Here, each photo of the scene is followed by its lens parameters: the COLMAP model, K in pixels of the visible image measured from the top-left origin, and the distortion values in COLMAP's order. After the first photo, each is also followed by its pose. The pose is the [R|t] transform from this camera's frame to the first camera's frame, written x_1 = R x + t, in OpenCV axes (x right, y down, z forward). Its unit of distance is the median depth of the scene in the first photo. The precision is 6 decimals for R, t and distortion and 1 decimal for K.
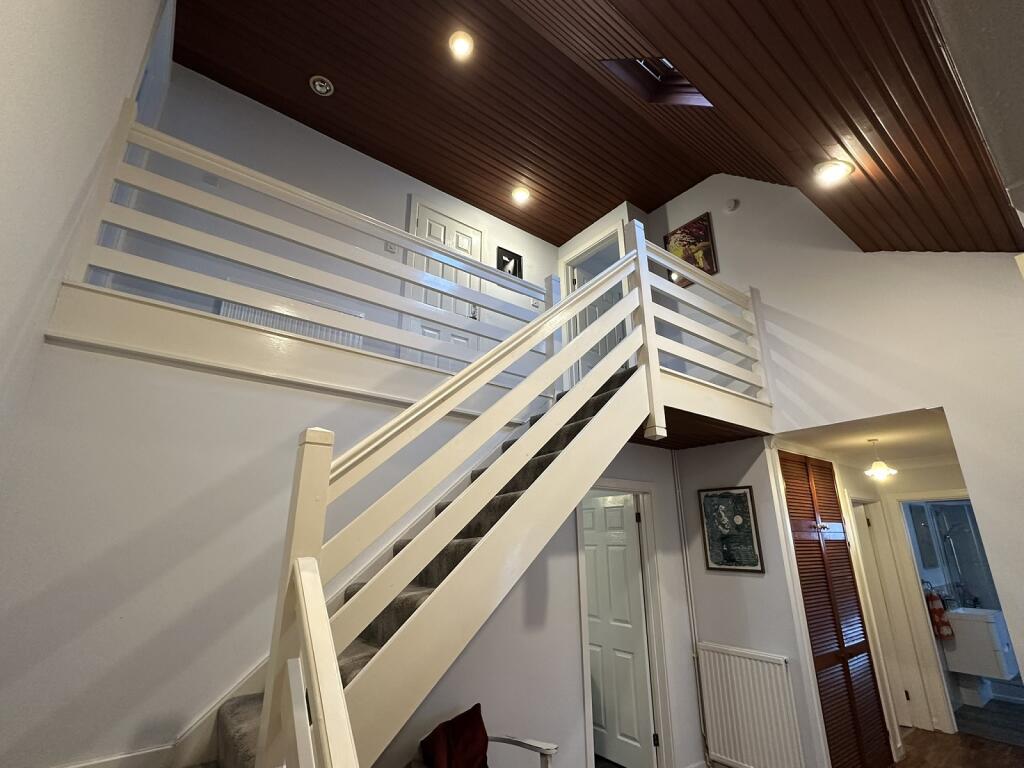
lens RADIAL K [[474.2, 0, 511.4], [0, 474.2, 384.7], [0, 0, 1]] dist [-0.000481, -0.000075]
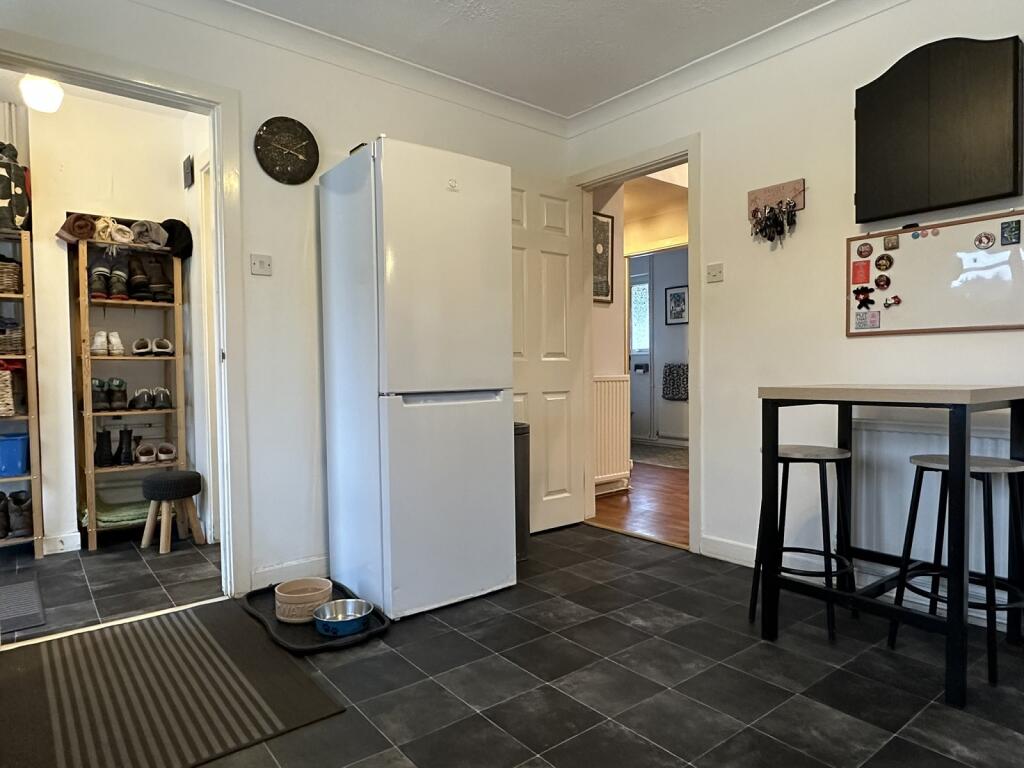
lens RADIAL K [[630.4, 0, 510.8], [0, 630.4, 385.8], [0, 0, 1]] dist [-0.000162, -0.000192]
pose [[-0.022648, -0.024707, 0.999438, -0.746681], [-0.298227, 0.954347, 0.016834, 0.572753], [-0.954226, -0.297678, -0.028983, 1.128846]]
